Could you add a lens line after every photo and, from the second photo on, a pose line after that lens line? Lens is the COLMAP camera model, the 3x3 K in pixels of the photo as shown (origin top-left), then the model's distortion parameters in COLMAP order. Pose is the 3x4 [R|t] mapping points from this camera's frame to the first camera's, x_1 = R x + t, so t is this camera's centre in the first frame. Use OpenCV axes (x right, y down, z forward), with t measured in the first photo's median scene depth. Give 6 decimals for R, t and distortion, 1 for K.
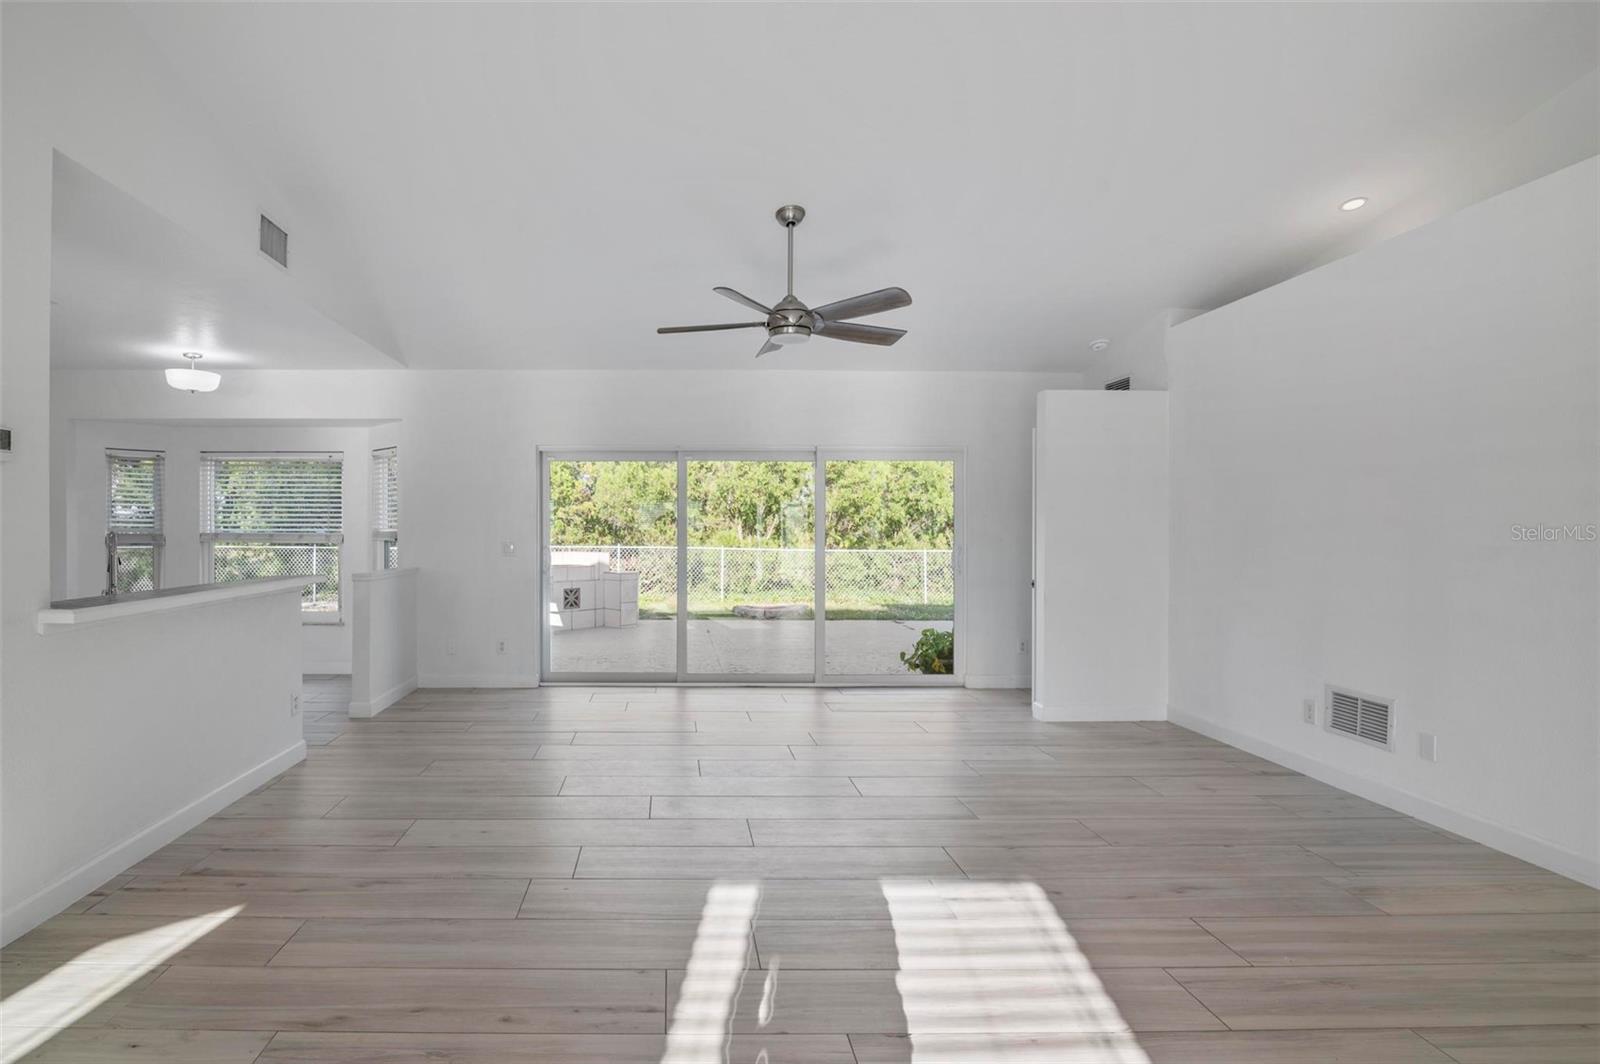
lens RADIAL K [[797.9, 0, 674.6], [0, 797.9, 531.6], [0, 0, 1]] dist [-0.011093, -0.000453]
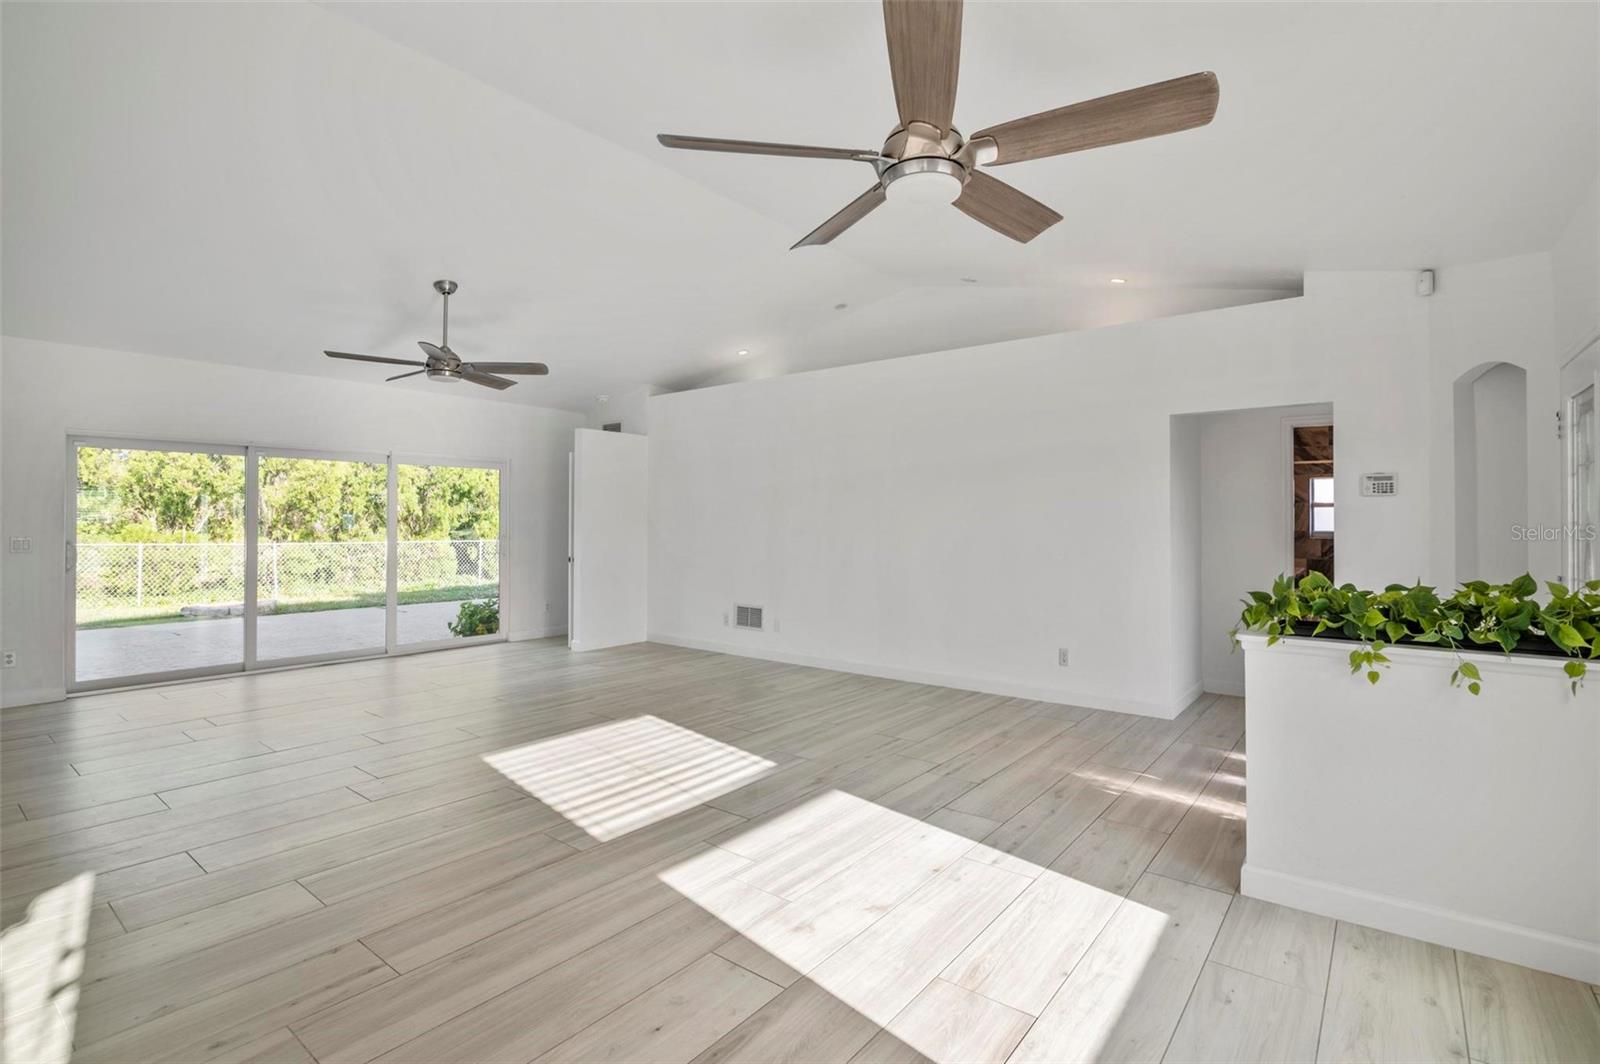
lens RADIAL K [[748.8, 0, 810.1], [0, 748.8, 535.2], [0, 0, 1]] dist [-0.024165, 0.000135]
pose [[0.619398, -0.014575, 0.784942, -0.296265], [0.002711, 0.999861, 0.016426, -0.000409], [-0.785072, -0.008046, 0.619352, -0.161935]]
